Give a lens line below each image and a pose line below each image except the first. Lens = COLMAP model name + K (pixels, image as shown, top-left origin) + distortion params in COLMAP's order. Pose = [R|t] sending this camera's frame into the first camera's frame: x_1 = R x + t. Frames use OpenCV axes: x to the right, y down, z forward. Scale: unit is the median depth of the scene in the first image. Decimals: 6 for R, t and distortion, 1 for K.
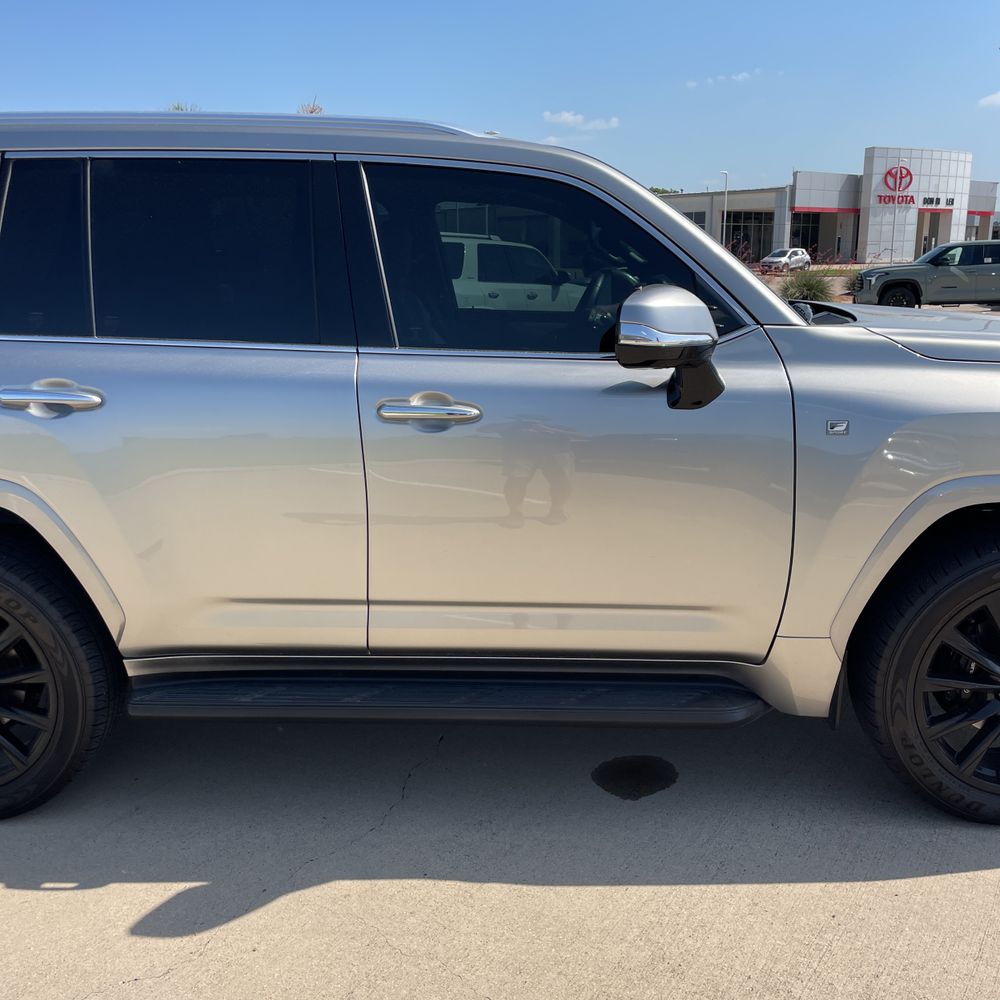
lens RADIAL K [[1064.5, 0, 503.0], [0, 1064.5, 500.3], [0, 0, 1]] dist [0.039744, 0.000000]
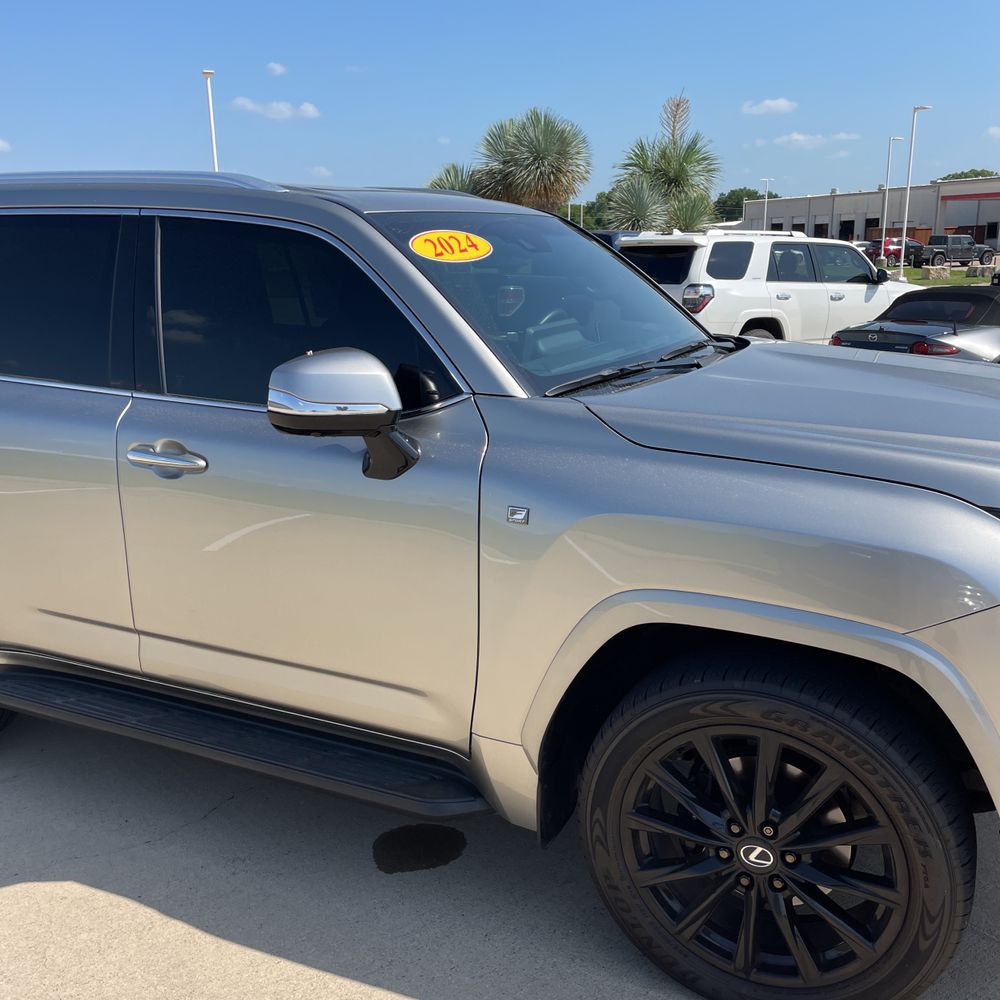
lens RADIAL K [[1064.5, 0, 506.5], [0, 1064.5, 498.8], [0, 0, 1]] dist [0.039744, 0.000000]
pose [[0.904452, 0.095635, -0.415716, 0.630926], [-0.088208, 0.995412, 0.037082, -0.106509], [0.417355, 0.003131, 0.908738, 0.180559]]
